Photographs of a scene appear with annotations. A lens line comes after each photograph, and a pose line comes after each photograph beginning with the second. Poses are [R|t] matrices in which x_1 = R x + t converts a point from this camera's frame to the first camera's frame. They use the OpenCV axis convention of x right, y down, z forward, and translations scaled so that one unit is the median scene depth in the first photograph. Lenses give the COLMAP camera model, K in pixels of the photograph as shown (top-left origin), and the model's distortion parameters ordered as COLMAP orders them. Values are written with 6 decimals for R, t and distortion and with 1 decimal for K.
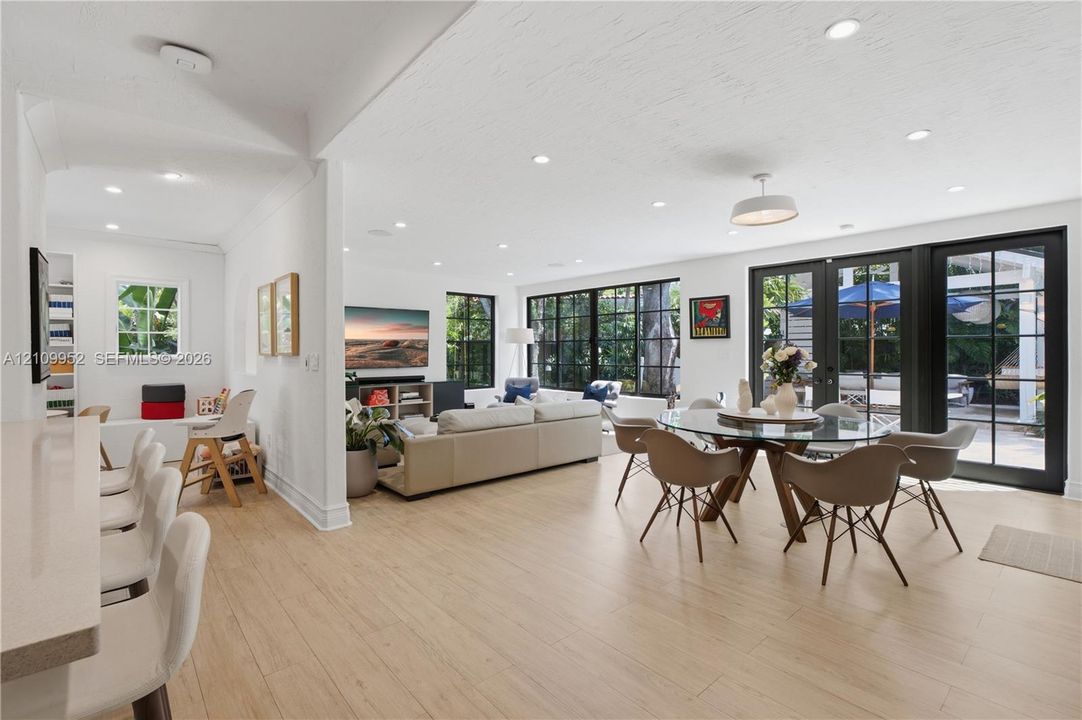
lens RADIAL K [[490.2, 0, 545.0], [0, 490.2, 348.5], [0, 0, 1]] dist [0.003767, 0.000417]
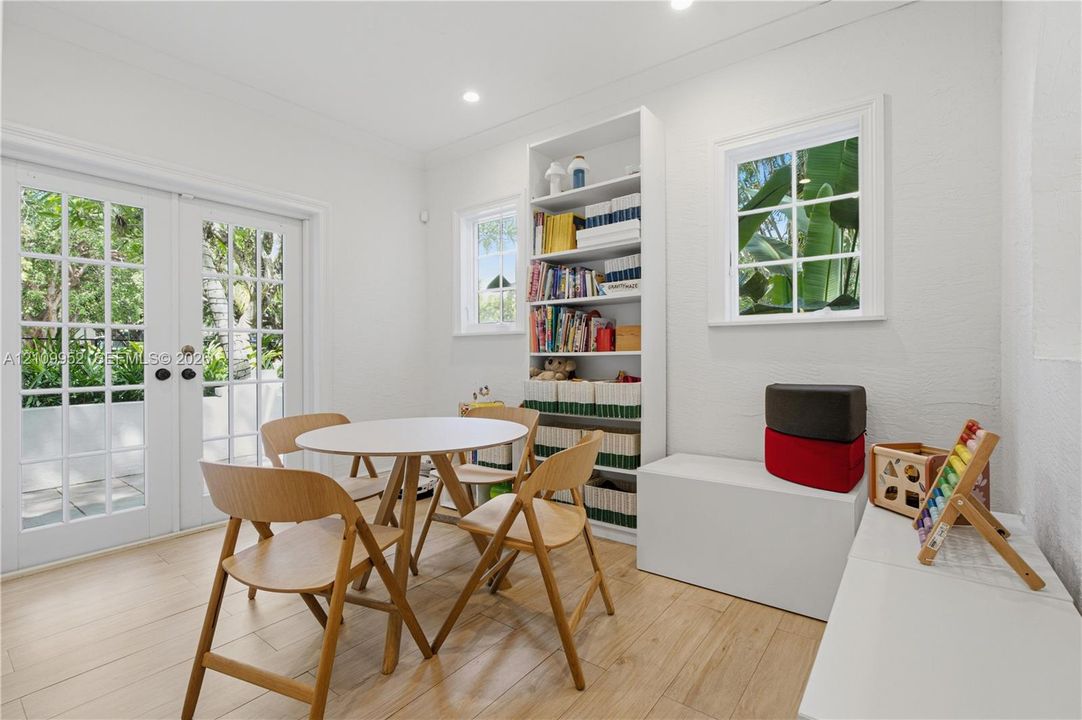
lens RADIAL K [[490.2, 0, 541.6], [0, 490.2, 354.4], [0, 0, 1]] dist [0.003767, 0.000417]
pose [[0.213550, -0.006845, -0.976908, -0.327659], [0.009245, 0.999945, -0.004985, 0.035632], [0.976888, -0.007966, 0.213601, 0.520449]]
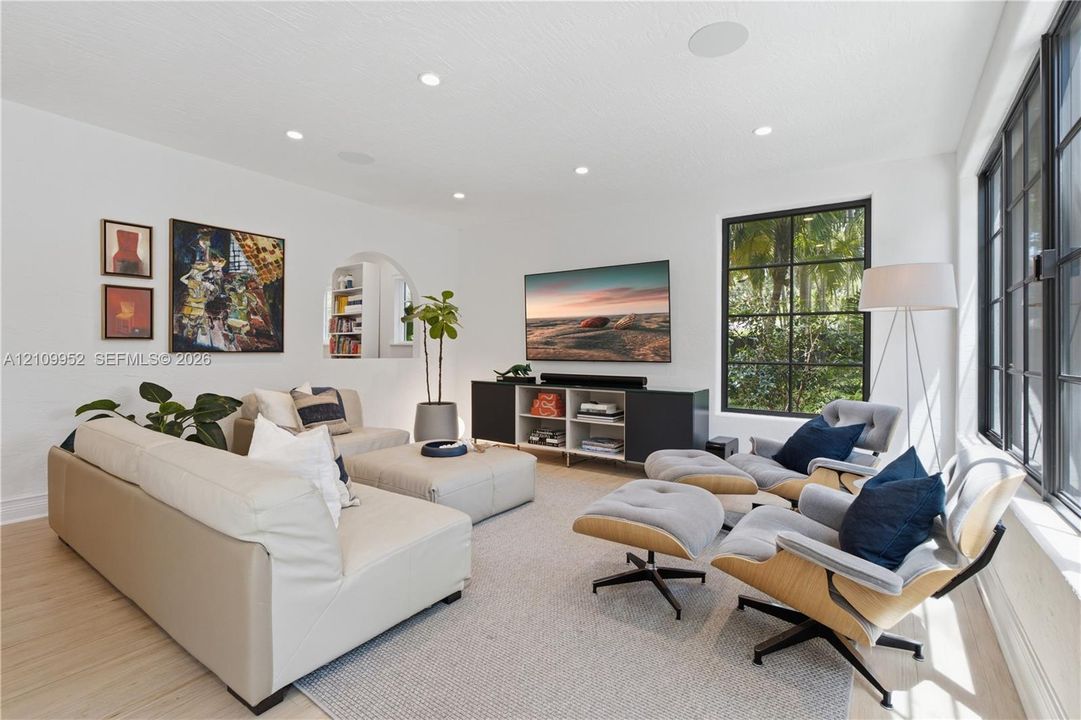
lens RADIAL K [[489.7, 0, 541.1], [0, 489.7, 357.4], [0, 0, 1]] dist [0.003767, 0.000417]
pose [[0.221727, 0.010098, -0.975057, 0.271101], [-0.006848, 0.999938, 0.008799, 0.028327], [0.975085, 0.004727, 0.221782, 0.767294]]
